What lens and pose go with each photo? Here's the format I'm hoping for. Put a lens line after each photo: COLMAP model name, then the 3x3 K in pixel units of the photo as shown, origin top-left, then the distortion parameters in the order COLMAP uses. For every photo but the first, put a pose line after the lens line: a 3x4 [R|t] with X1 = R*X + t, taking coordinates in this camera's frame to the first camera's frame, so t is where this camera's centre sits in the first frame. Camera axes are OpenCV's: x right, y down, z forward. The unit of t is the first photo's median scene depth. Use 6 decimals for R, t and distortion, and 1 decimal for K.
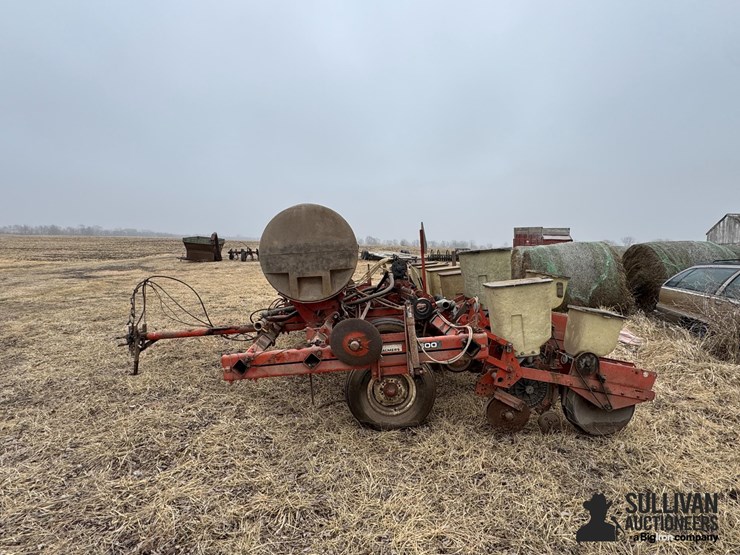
lens RADIAL K [[427.8, 0, 362.1], [0, 427.8, 282.3], [0, 0, 1]] dist [-0.000729, 0.001071]
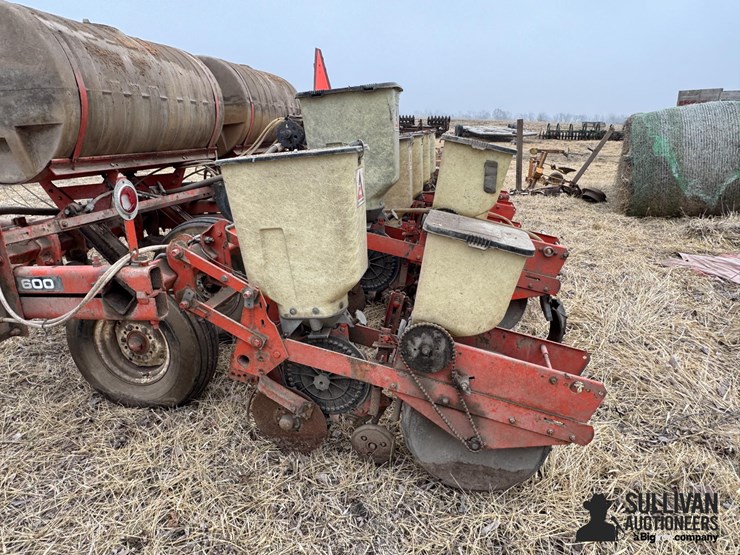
lens RADIAL K [[481.6, 0, 359.5], [0, 481.6, 284.3], [0, 0, 1]] dist [-0.005154, 0.000754]
pose [[0.966488, 0.084039, -0.242564, 0.518515], [-0.023774, 0.970137, 0.241389, 0.008505], [0.255607, -0.227533, 0.939624, 0.484275]]
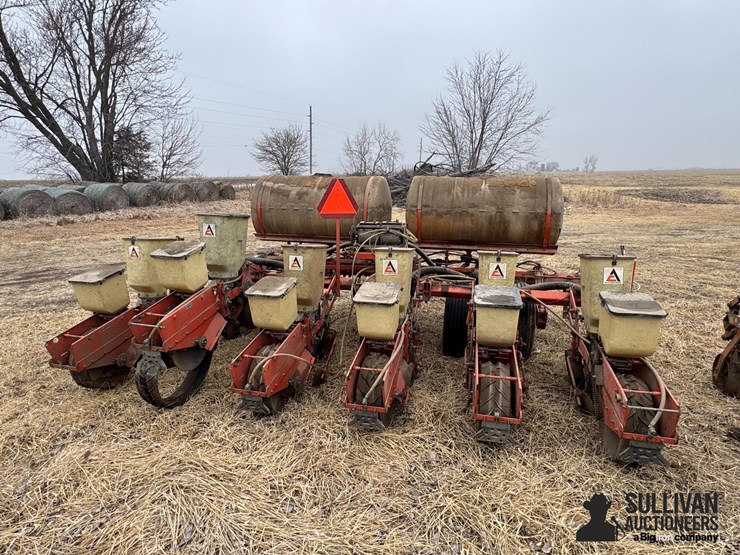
lens RADIAL K [[423.0, 0, 364.4], [0, 423.0, 276.1], [0, 0, 1]] dist [-0.003480, 0.001551]
pose [[-0.299869, 0.192337, -0.934390, 1.247915], [-0.081743, 0.970682, 0.226041, -0.205700], [0.950472, 0.144162, -0.275355, 1.802022]]
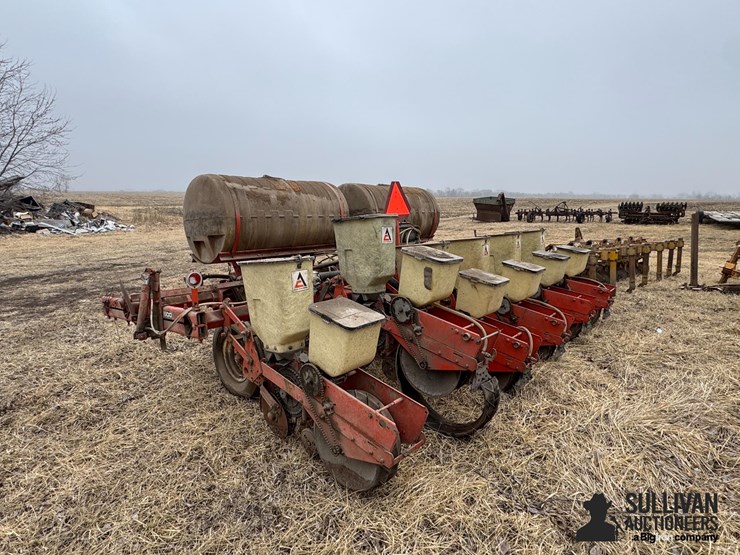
lens RADIAL K [[427.8, 0, 362.1], [0, 427.8, 282.3], [0, 0, 1]] dist [-0.000729, 0.001071]
pose [[0.705722, 0.114876, -0.699114, 0.968790], [-0.048665, 0.992297, 0.113926, -0.054028], [0.706816, -0.046377, 0.705876, 0.504783]]
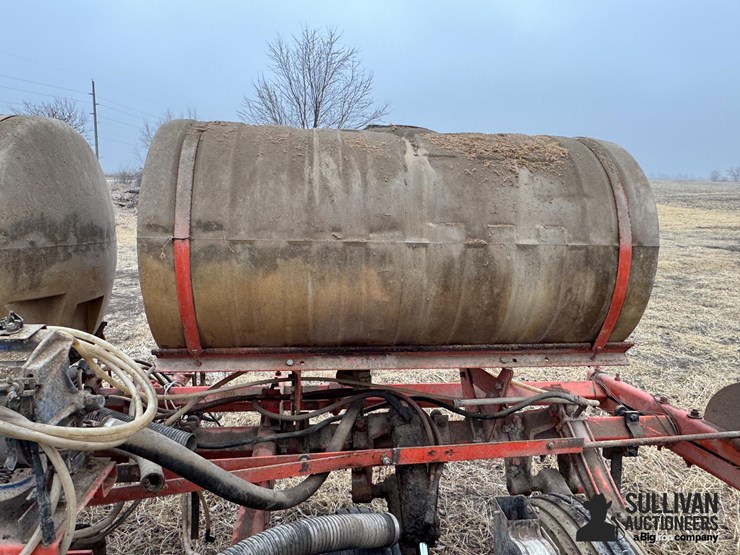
lens RADIAL K [[492.5, 0, 368.7], [0, 492.5, 287.5], [0, 0, 1]] dist [-0.002804, 0.034584]
pose [[0.064235, 0.188805, -0.979911, 0.348121], [-0.099838, 0.978229, 0.181936, -0.172668], [0.992928, 0.086145, 0.081687, 1.692569]]
